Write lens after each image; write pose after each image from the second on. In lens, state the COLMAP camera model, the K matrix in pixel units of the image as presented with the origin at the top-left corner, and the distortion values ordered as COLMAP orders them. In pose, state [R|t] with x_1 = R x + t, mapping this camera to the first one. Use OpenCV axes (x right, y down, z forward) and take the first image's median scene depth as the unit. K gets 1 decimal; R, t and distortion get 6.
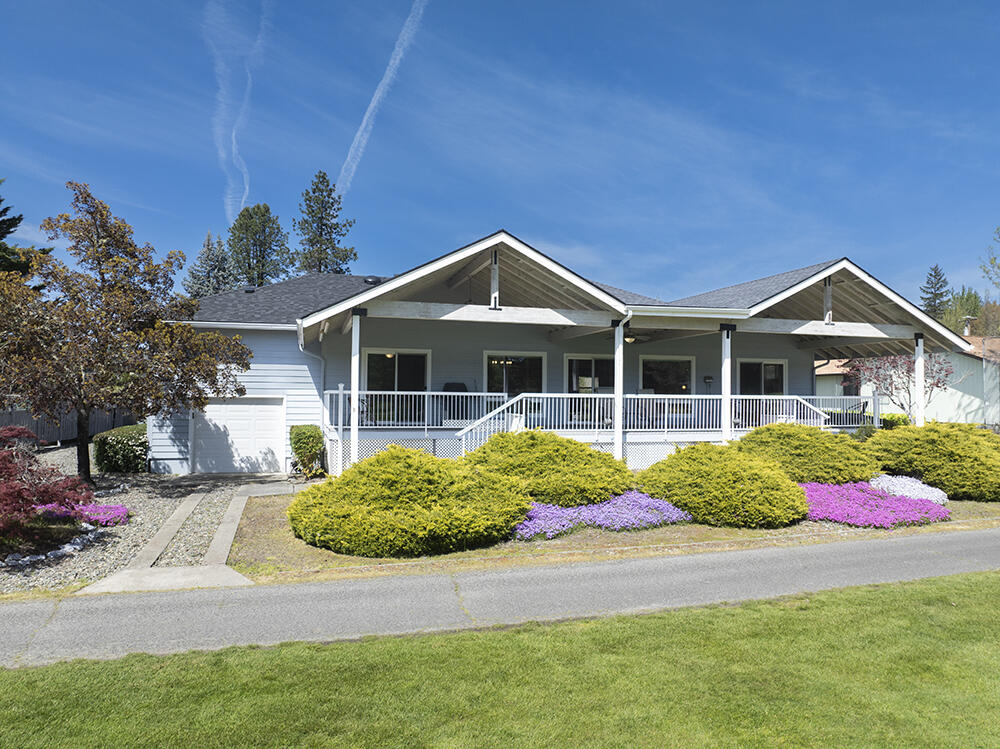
lens RADIAL K [[701.3, 0, 506.4], [0, 701.3, 374.0], [0, 0, 1]] dist [-0.051876, 0.019807]
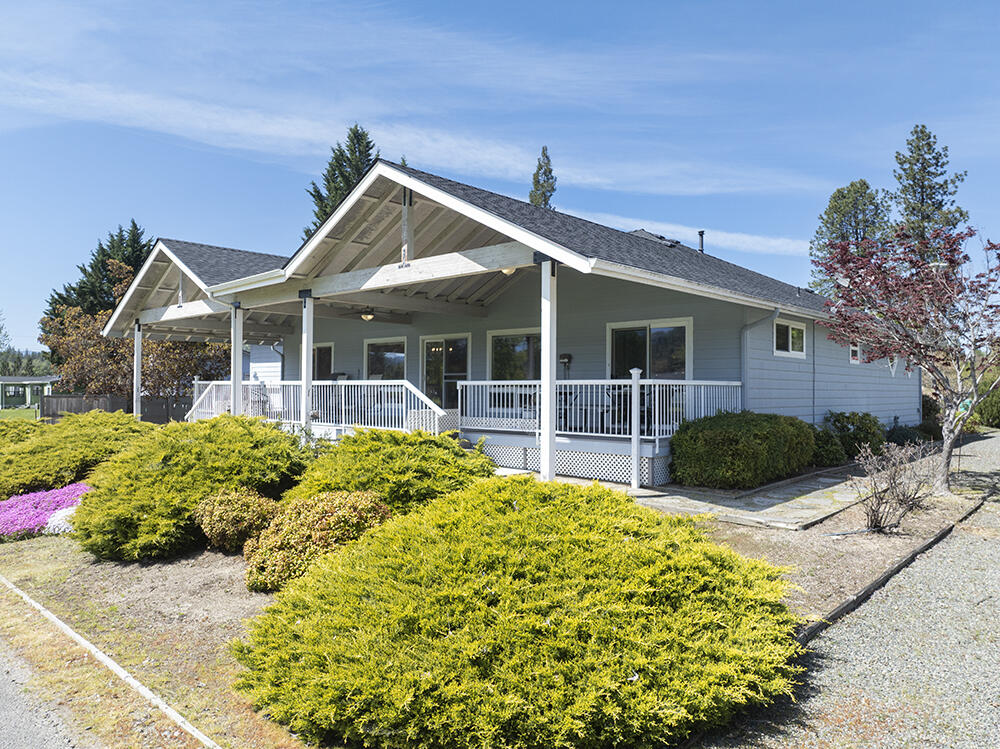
lens RADIAL K [[701.3, 0, 509.3], [0, 701.3, 369.0], [0, 0, 1]] dist [-0.051876, 0.019807]
pose [[0.527905, -0.027856, -0.848847, 1.099613], [0.028631, 0.999478, -0.014993, 0.035474], [0.848821, -0.016388, 0.528427, 0.775451]]
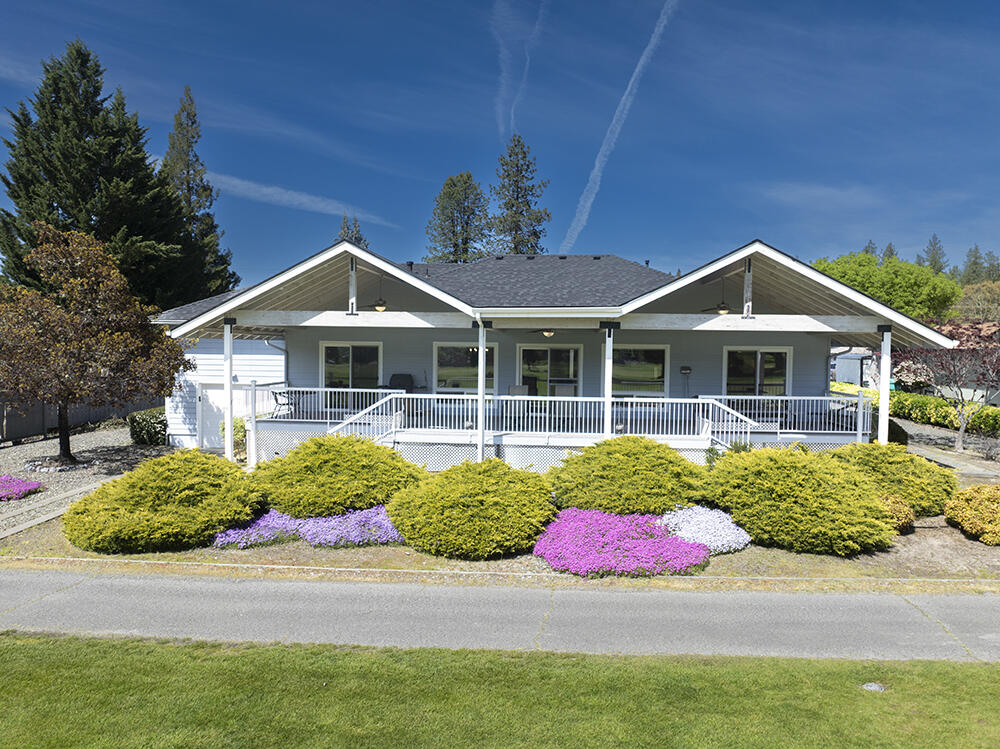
lens RADIAL K [[701.3, 0, 505.4], [0, 701.3, 378.5], [0, 0, 1]] dist [-0.051876, 0.019807]
pose [[0.937174, 0.018307, -0.348382, 0.507277], [0.007840, 0.997265, 0.073495, -0.065128], [0.348774, -0.071609, 0.934467, 0.092151]]
